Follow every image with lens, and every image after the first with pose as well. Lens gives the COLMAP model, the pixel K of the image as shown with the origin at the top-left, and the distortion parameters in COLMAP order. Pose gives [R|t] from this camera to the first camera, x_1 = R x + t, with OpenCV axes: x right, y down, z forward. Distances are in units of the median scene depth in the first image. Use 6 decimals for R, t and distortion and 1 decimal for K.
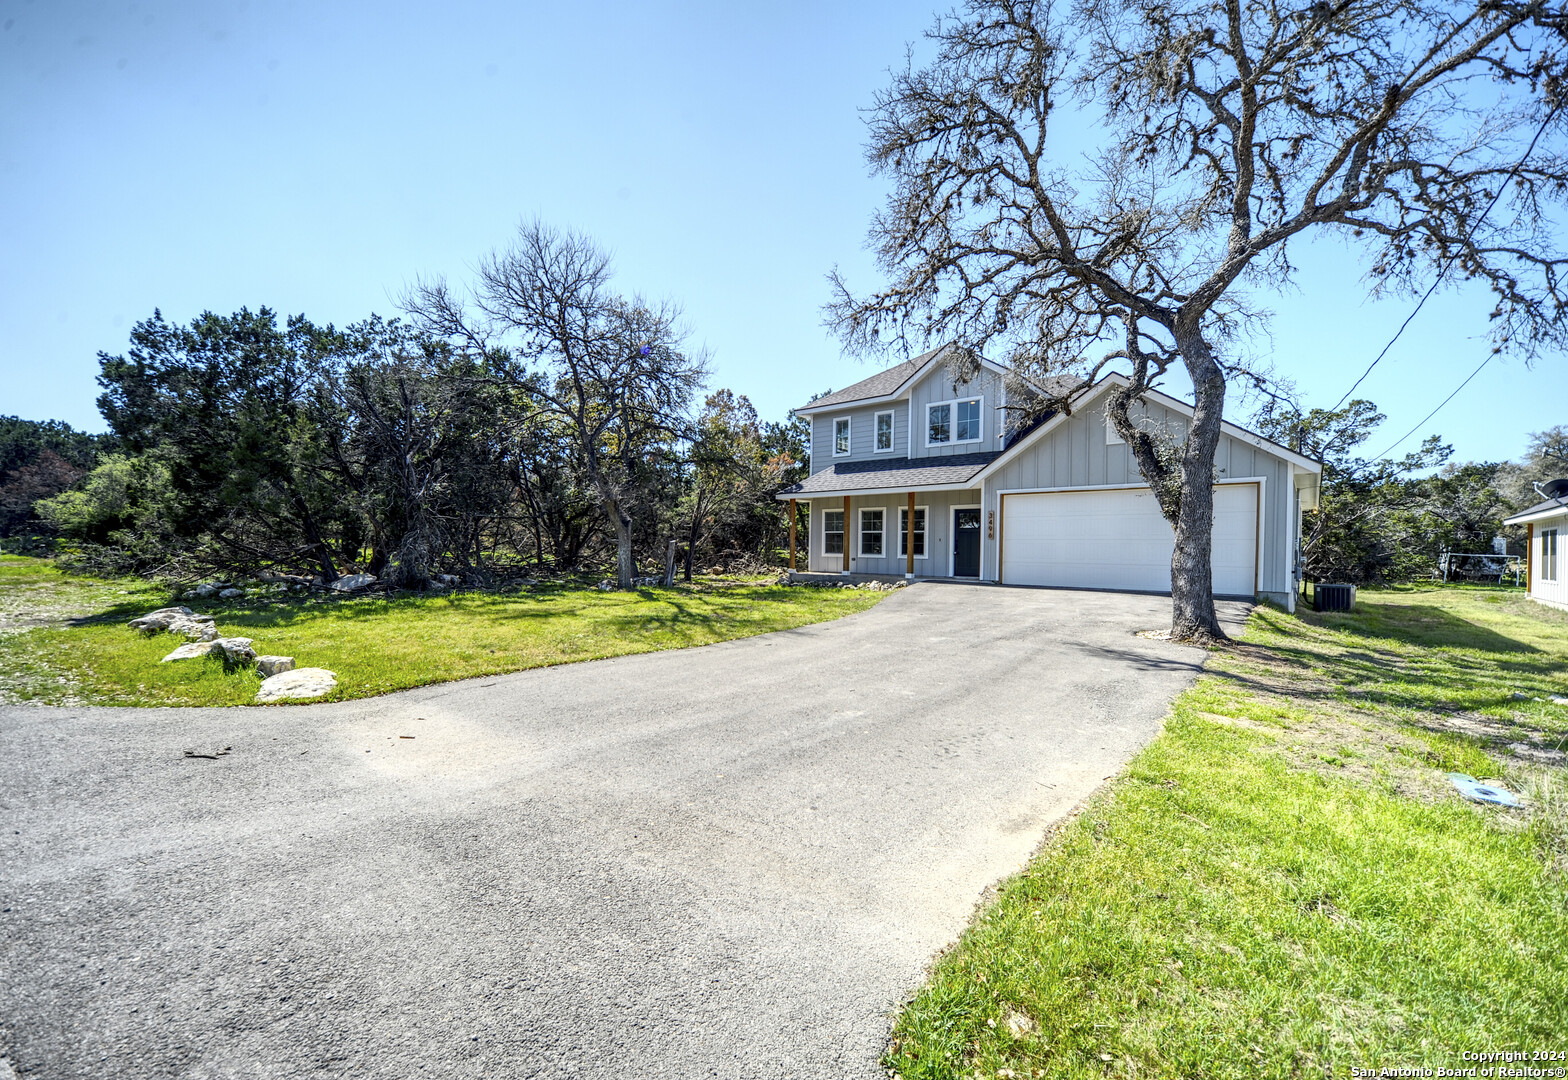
lens RADIAL K [[620.5, 0, 782.7], [0, 620.5, 553.1], [0, 0, 1]] dist [-0.000656, -0.000074]
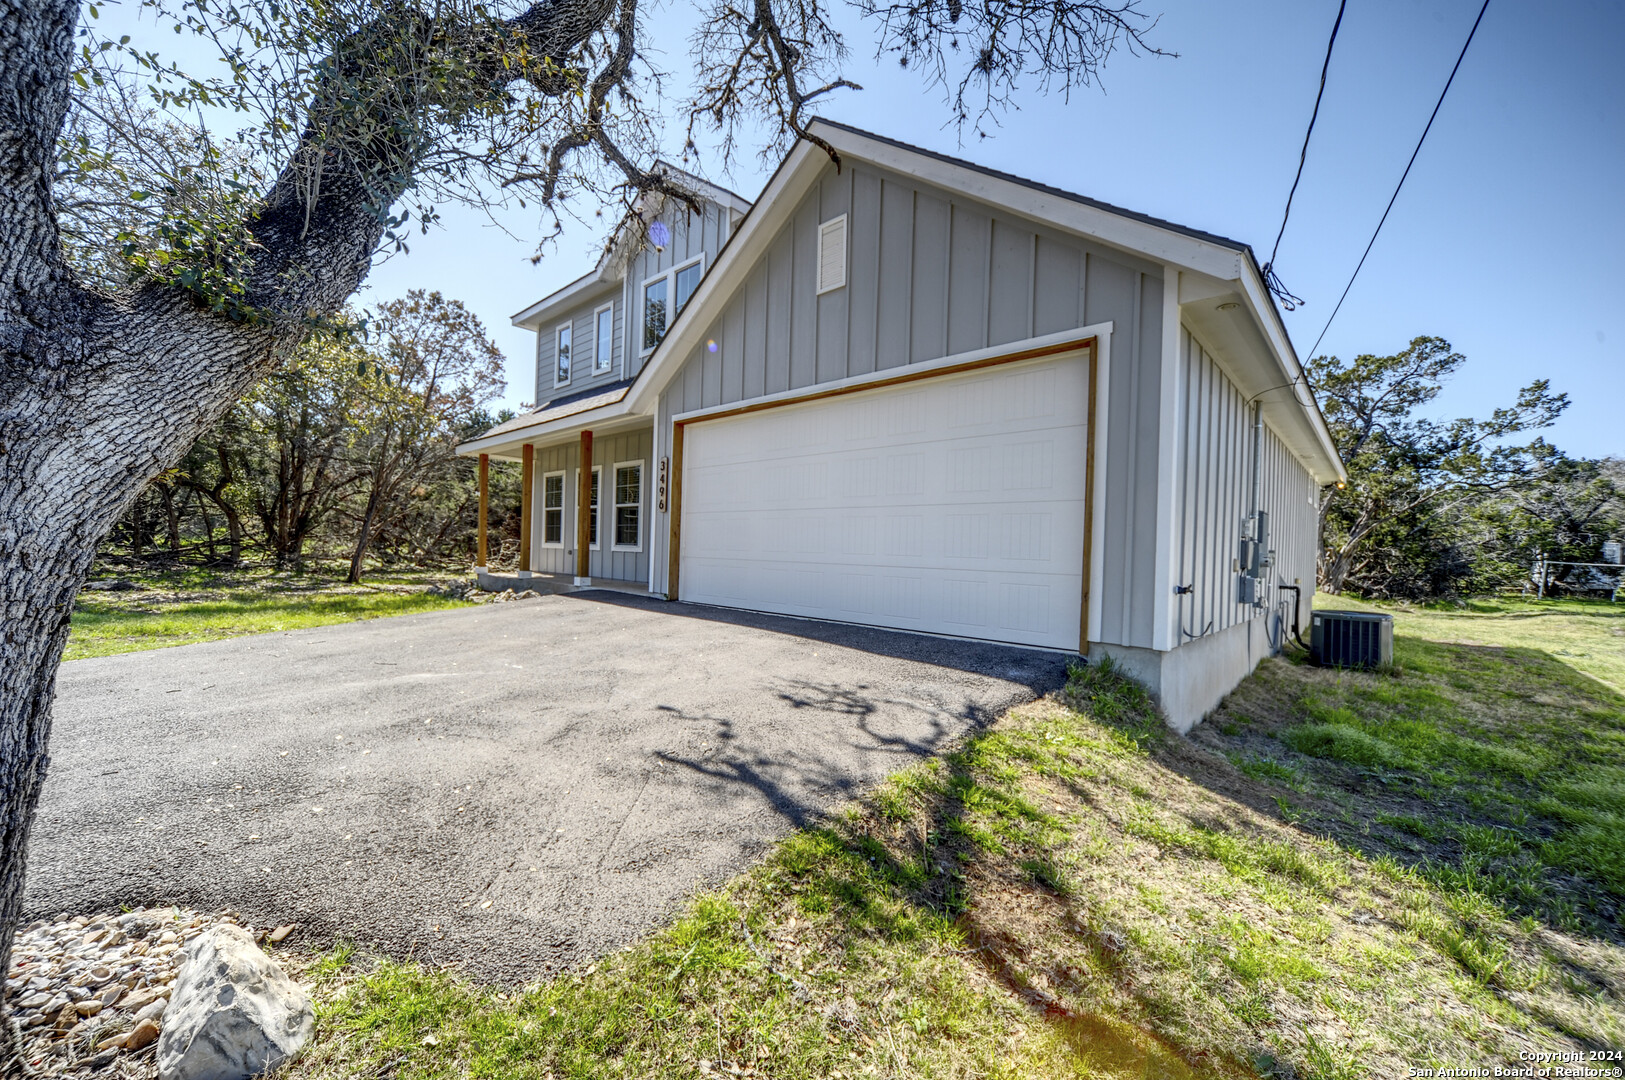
lens RADIAL K [[625.8, 0, 813.2], [0, 625.8, 552.2], [0, 0, 1]] dist [-0.006694, 0.000925]
pose [[0.999211, 0.014692, -0.036895, 0.312549], [-0.014741, 0.999891, -0.001078, 0.005966], [0.036875, 0.001621, 0.999319, 0.317604]]
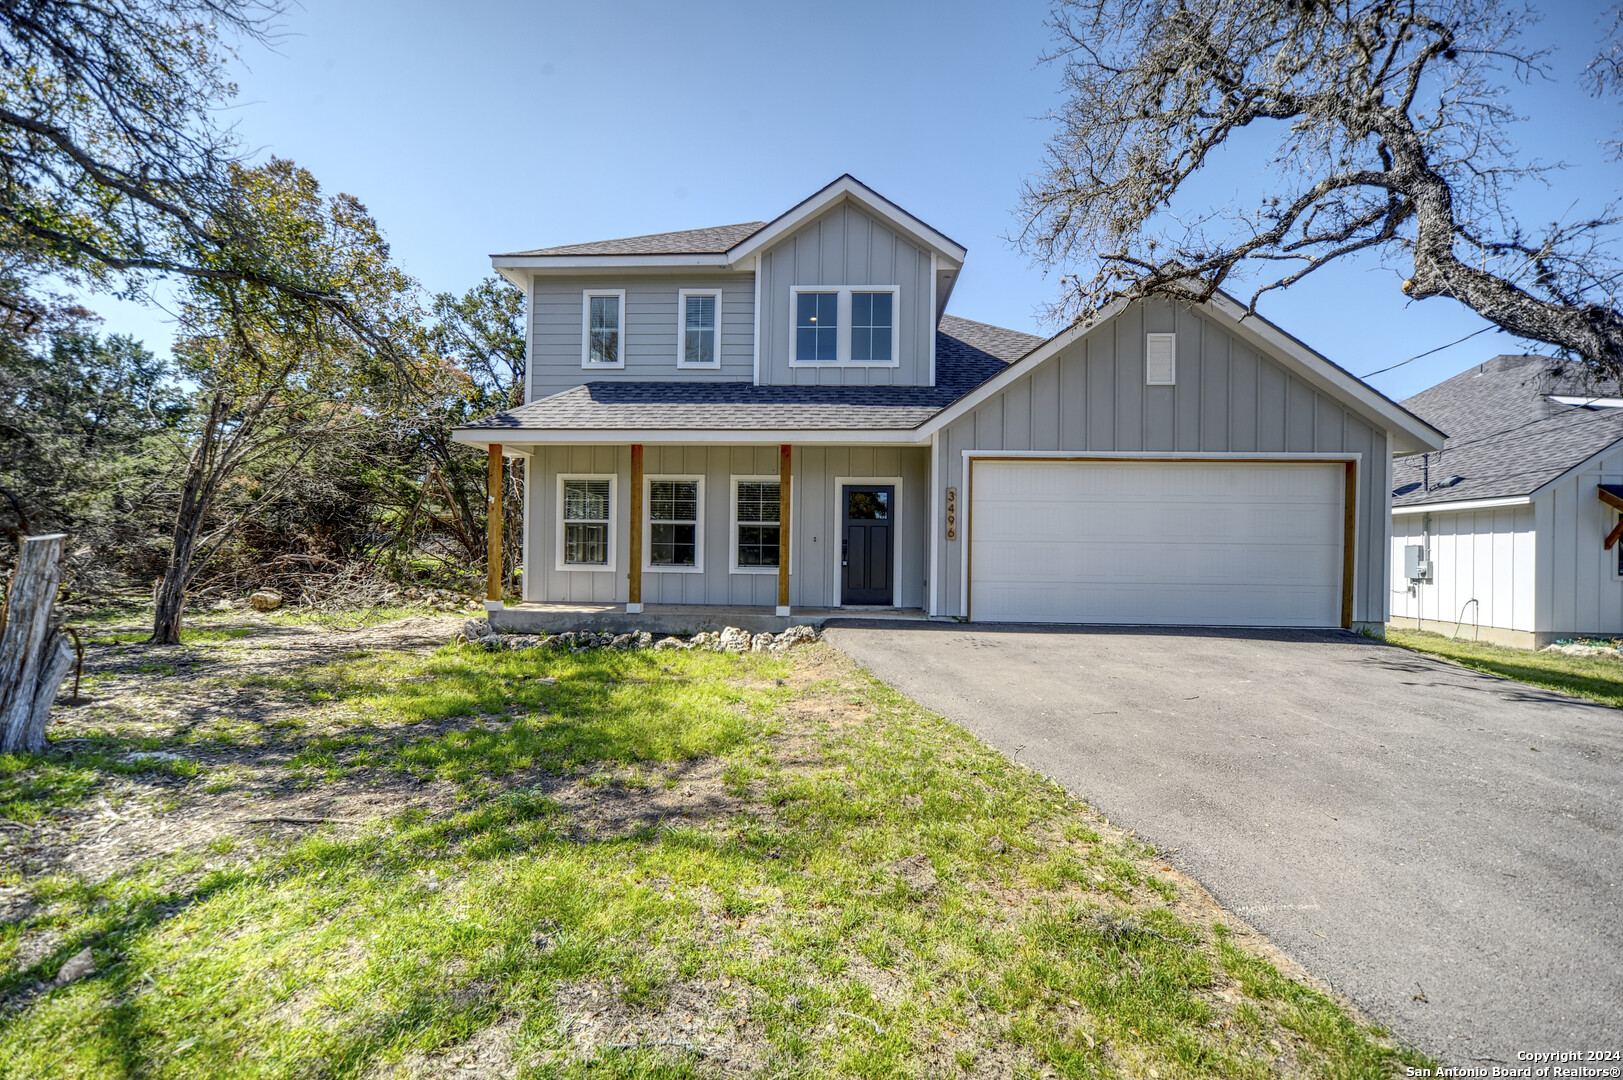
lens RADIAL K [[625.0, 0, 812.2], [0, 625.0, 552.2], [0, 0, 1]] dist [-0.006694, 0.000925]
pose [[0.800368, -0.004410, 0.599492, -0.058088], [0.001726, 0.999986, 0.005052, -0.009367], [-0.599506, -0.003009, 0.800364, 0.409658]]
